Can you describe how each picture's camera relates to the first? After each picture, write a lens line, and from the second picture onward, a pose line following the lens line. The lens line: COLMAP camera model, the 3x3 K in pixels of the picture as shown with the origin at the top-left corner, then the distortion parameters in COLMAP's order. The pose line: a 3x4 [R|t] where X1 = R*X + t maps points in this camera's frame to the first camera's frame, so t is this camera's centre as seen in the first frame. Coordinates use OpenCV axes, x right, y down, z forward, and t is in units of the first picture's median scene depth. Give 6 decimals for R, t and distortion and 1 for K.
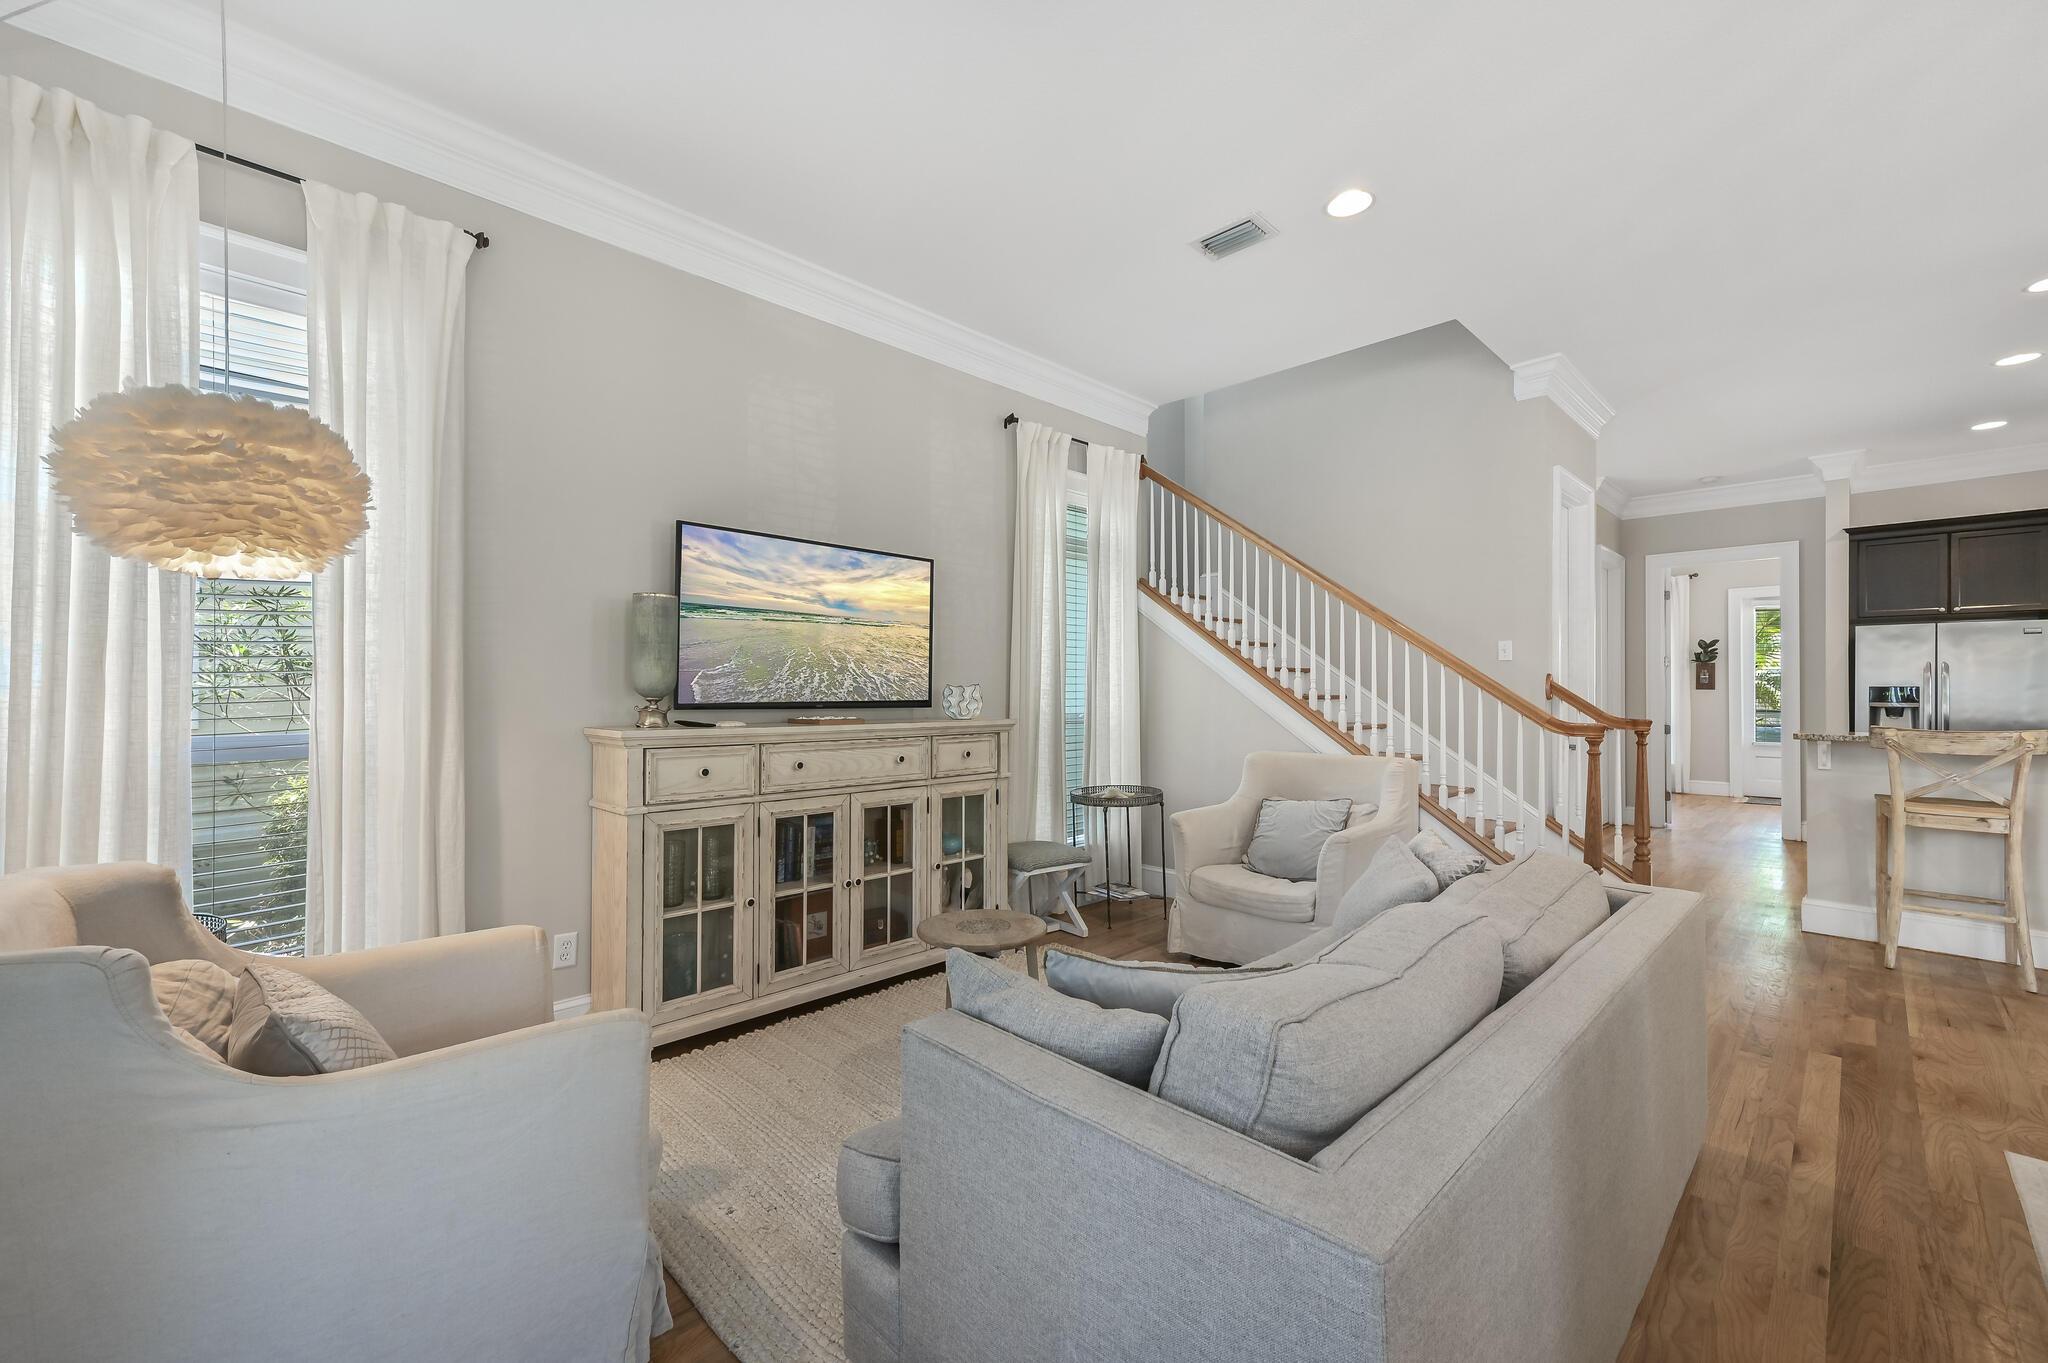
lens RADIAL K [[823.7, 0, 1024.0], [0, 823.7, 681.5], [0, 0, 1]] dist [0.002868, 0.000424]
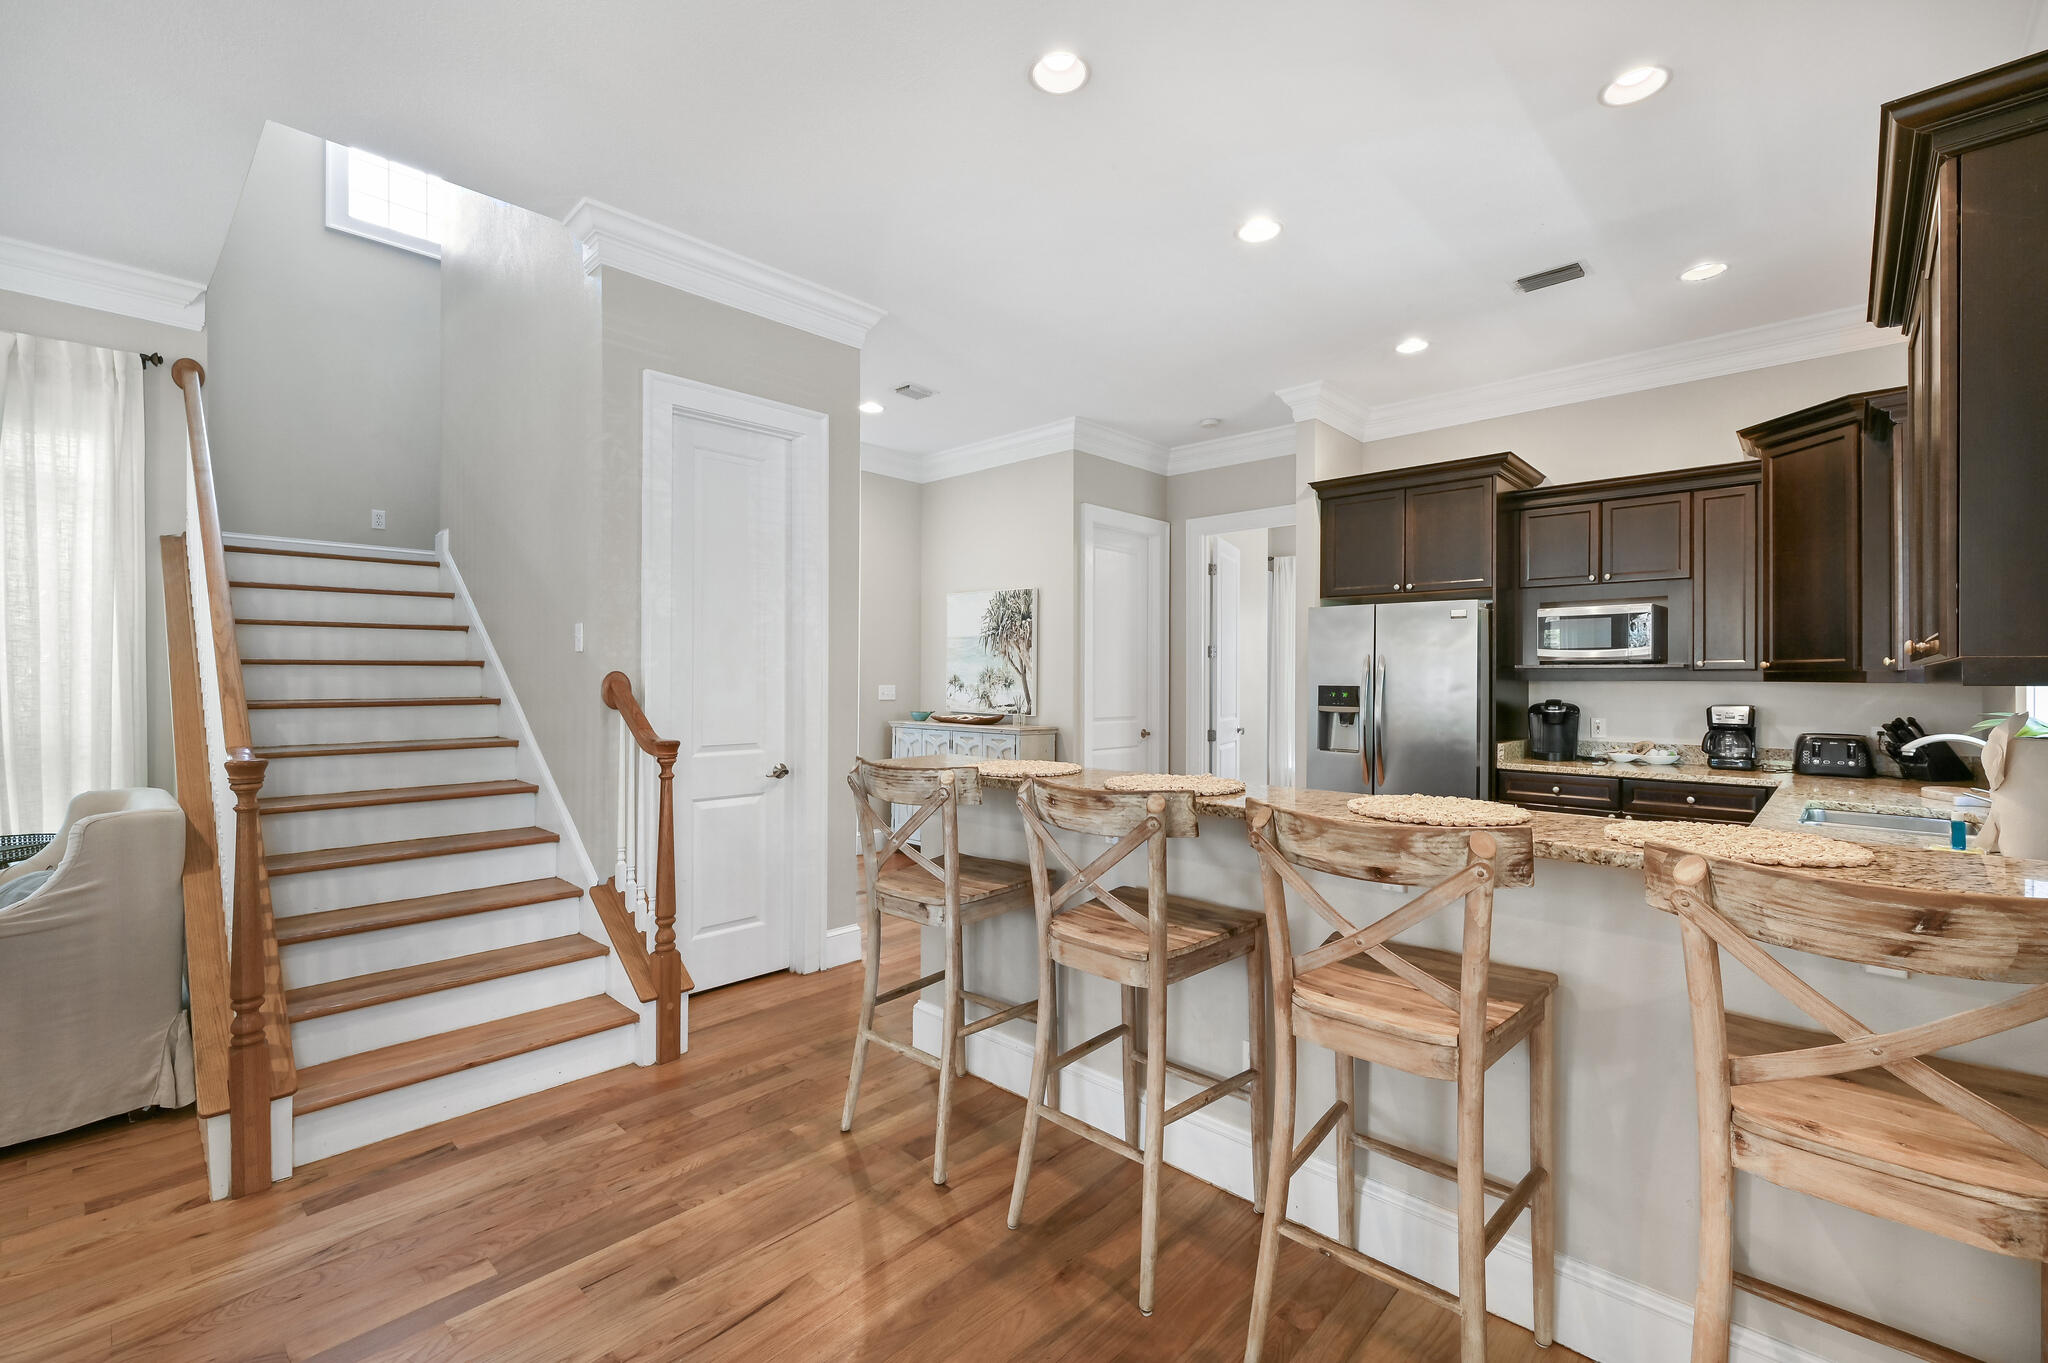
lens RADIAL K [[883.9, 0, 1024.0], [0, 883.9, 681.5], [0, 0, 1]] dist [-0.000193, -0.000022]
pose [[0.998526, 0.000984, 0.054276, 0.724784], [-0.001693, 0.999914, 0.013023, -0.008576], [-0.054258, -0.013095, 0.998441, 0.192531]]
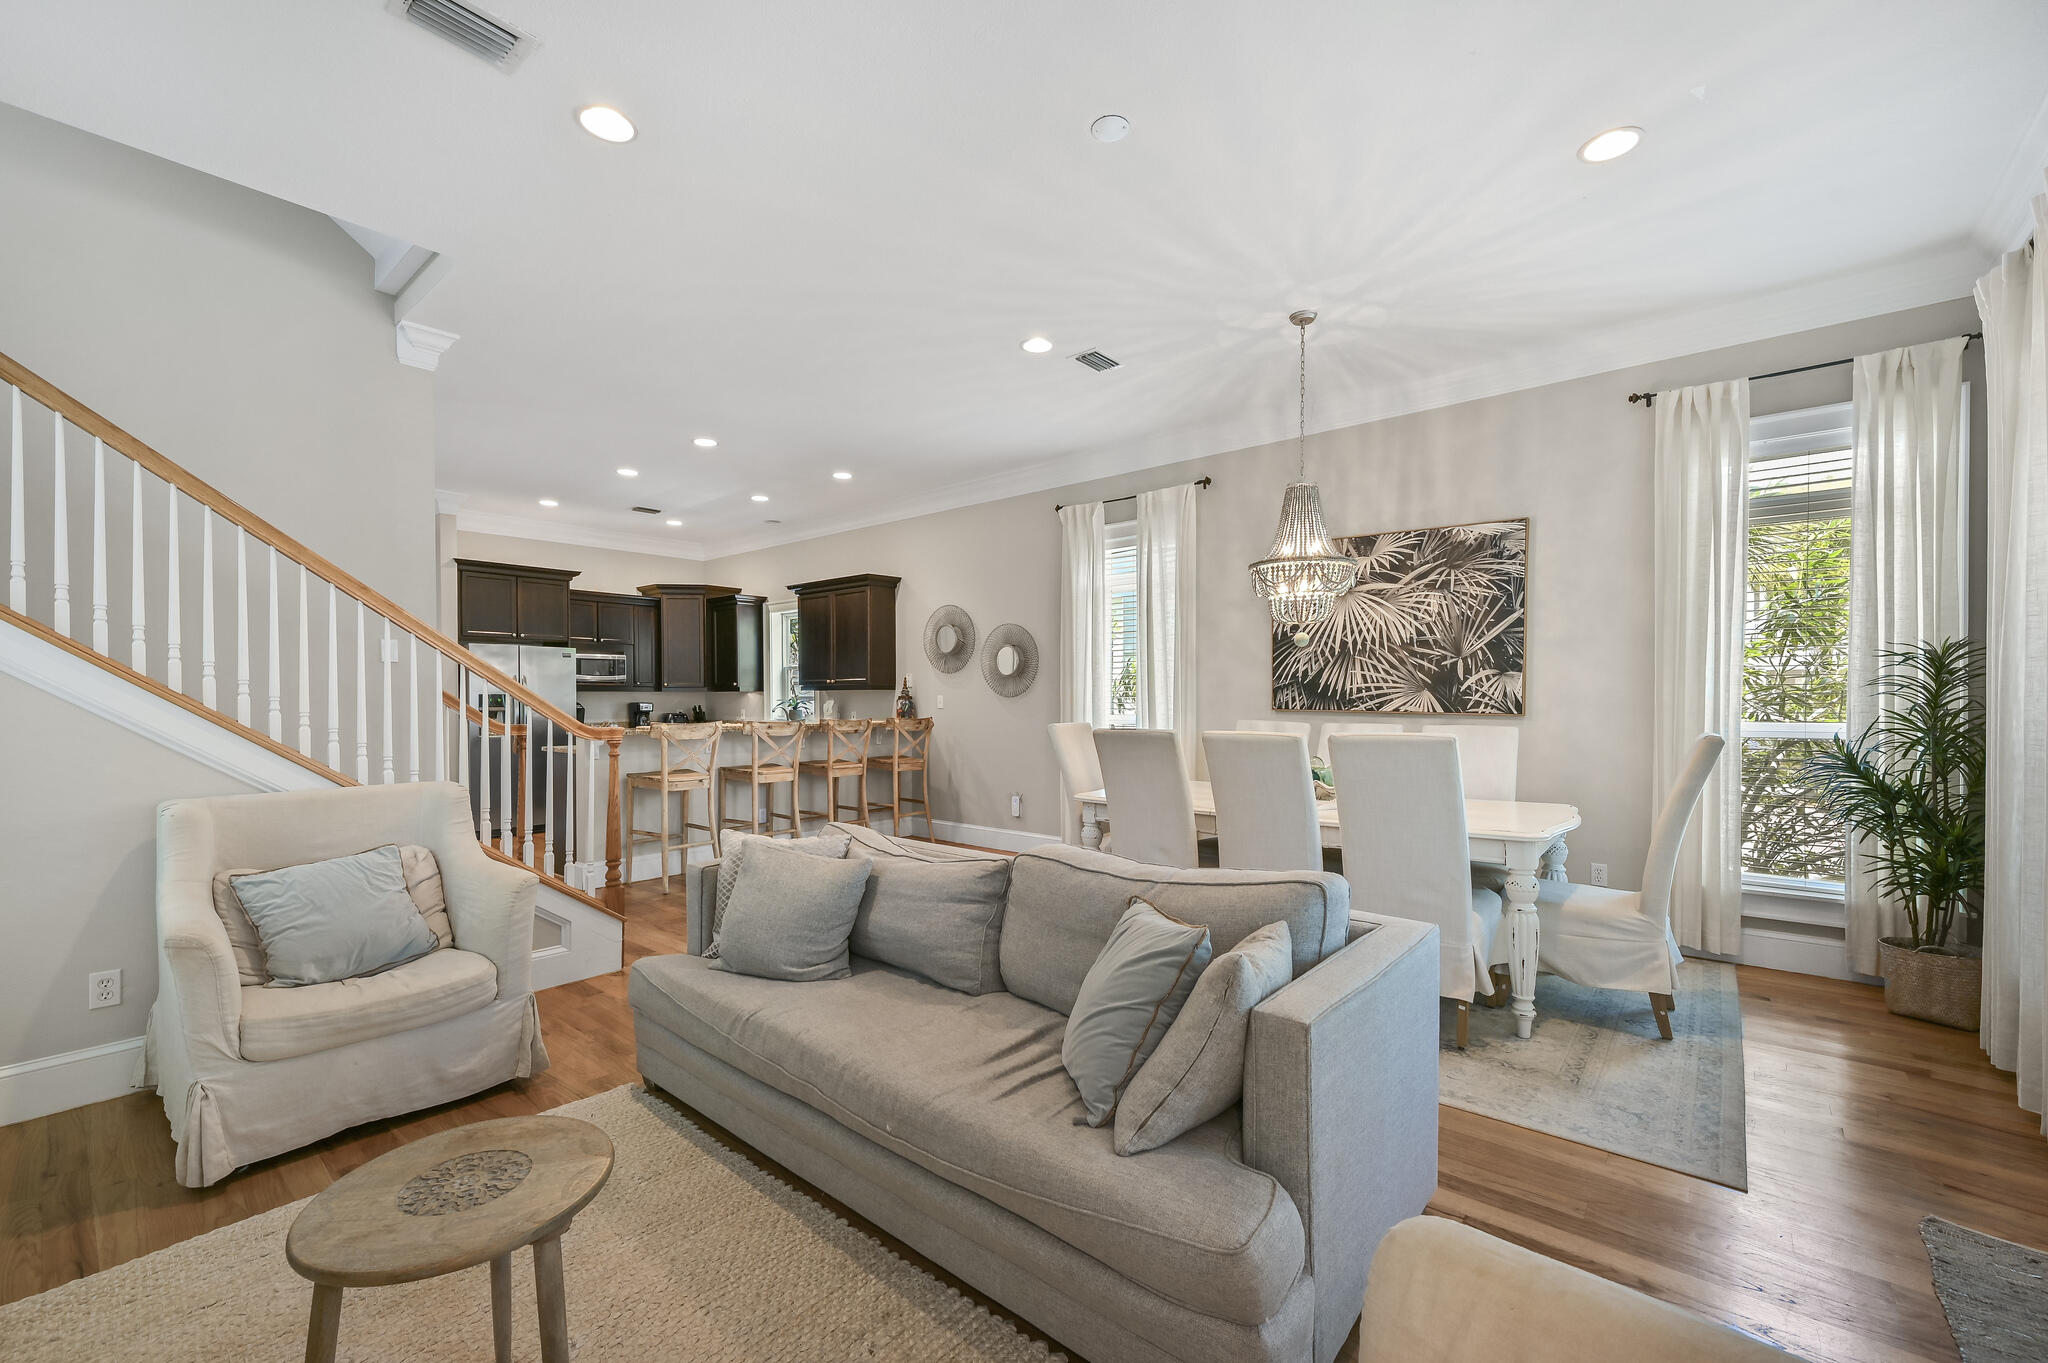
lens RADIAL K [[828.5, 0, 1023.8], [0, 828.5, 703.6], [0, 0, 1]] dist [0.000038, 0.000013]
pose [[-0.097970, -0.006486, 0.995168, -0.264632], [-0.014044, 0.999888, 0.005134, 0.002906], [-0.995090, -0.013473, -0.098050, 0.336091]]
